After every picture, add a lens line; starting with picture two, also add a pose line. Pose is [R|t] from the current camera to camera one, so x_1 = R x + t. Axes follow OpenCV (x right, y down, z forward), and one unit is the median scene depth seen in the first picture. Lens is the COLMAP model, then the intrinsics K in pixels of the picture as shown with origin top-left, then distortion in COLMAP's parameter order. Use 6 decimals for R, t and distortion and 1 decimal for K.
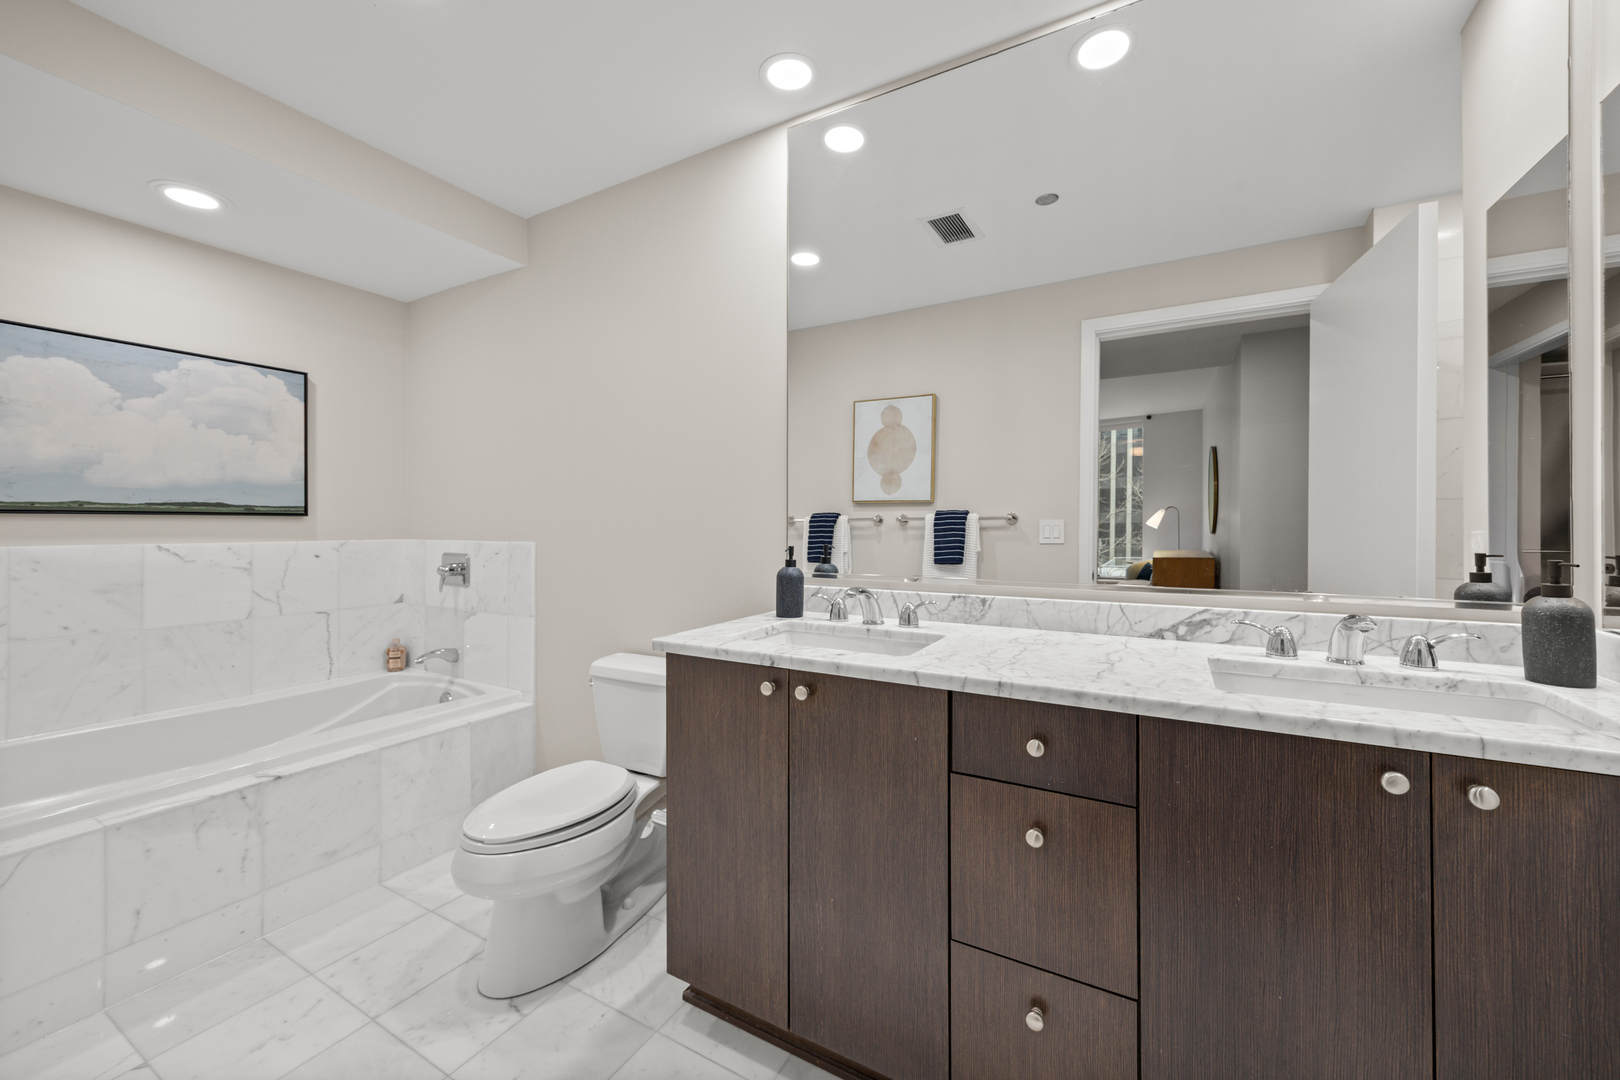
lens RADIAL K [[669.9, 0, 816.4], [0, 669.9, 524.1], [0, 0, 1]] dist [0.002954, 0.000314]
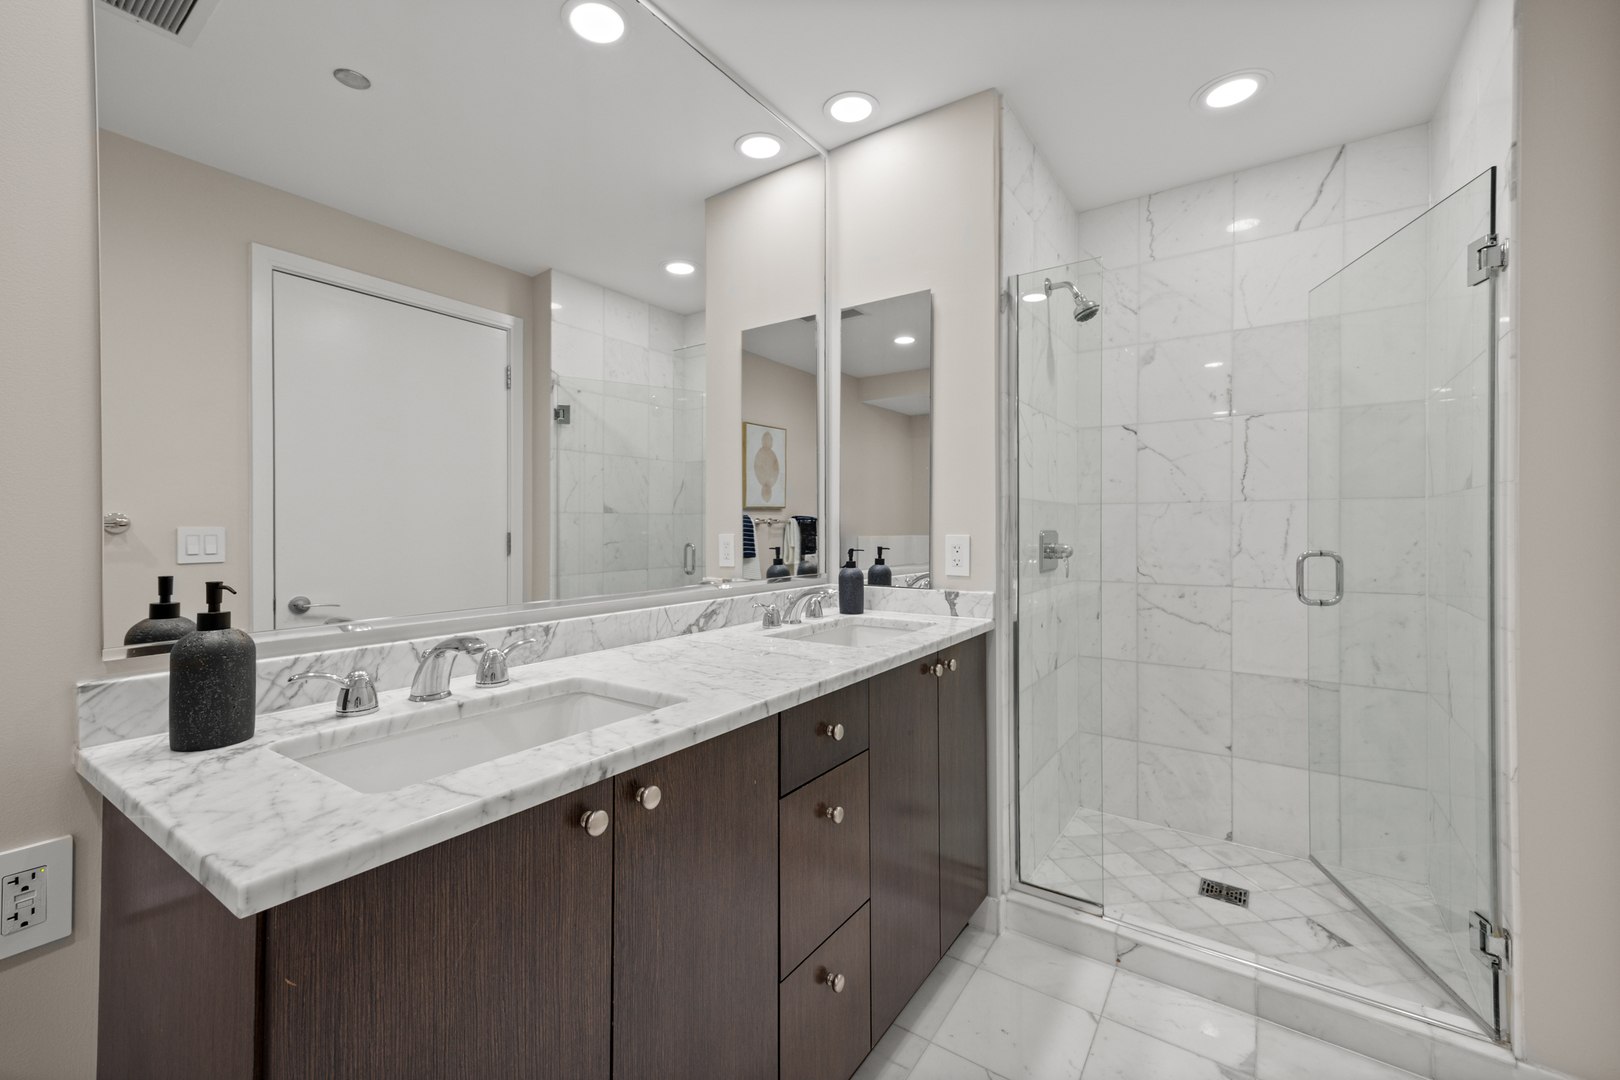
lens RADIAL K [[669.9, 0, 815.7], [0, 669.9, 536.4], [0, 0, 1]] dist [0.002954, 0.000314]
pose [[0.057661, -0.009083, 0.998295, -0.580704], [0.007352, 0.999935, 0.008673, 0.003284], [-0.998309, 0.006839, 0.057724, 0.738291]]
